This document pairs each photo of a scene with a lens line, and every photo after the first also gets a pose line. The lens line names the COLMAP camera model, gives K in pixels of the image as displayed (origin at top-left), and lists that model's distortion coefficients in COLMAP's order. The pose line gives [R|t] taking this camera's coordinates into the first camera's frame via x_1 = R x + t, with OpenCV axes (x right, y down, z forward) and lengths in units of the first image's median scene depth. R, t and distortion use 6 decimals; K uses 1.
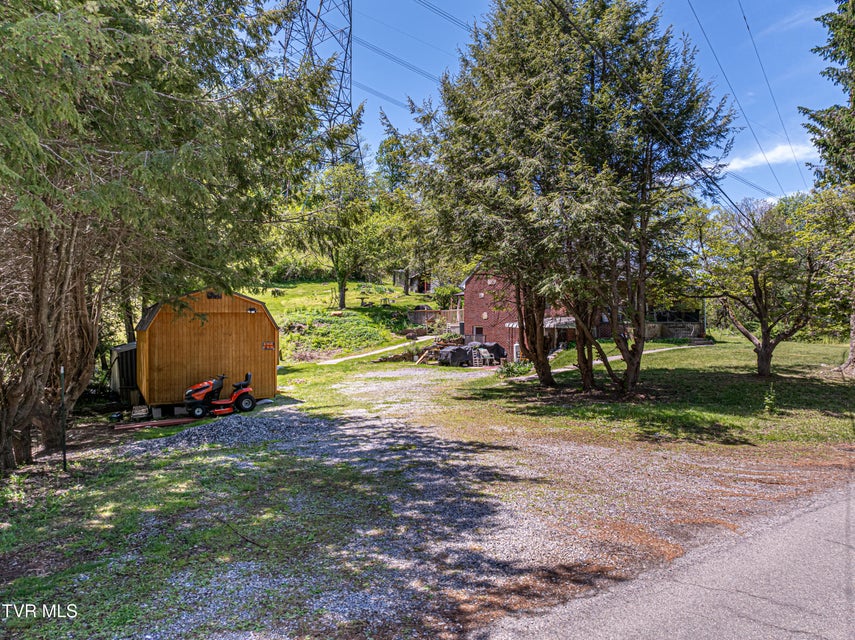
lens RADIAL K [[605.6, 0, 430.5], [0, 605.6, 320.3], [0, 0, 1]] dist [-0.054358, 0.028274]
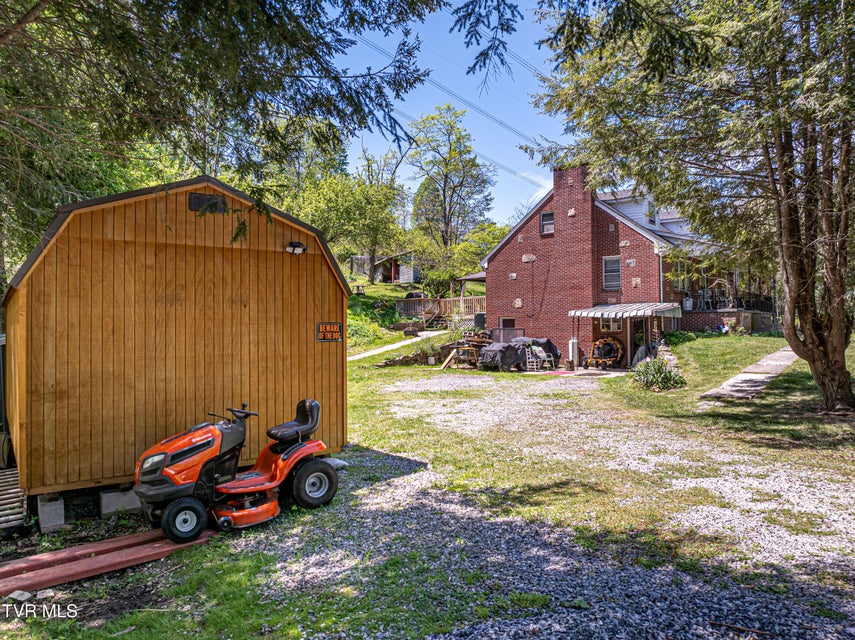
lens RADIAL K [[605.6, 0, 424.0], [0, 605.6, 321.9], [0, 0, 1]] dist [-0.054358, 0.028274]
pose [[0.991218, 0.001050, 0.132235, -0.145869], [-0.000820, 0.999998, -0.001795, 0.019982], [-0.132237, 0.001671, 0.991217, 0.318453]]
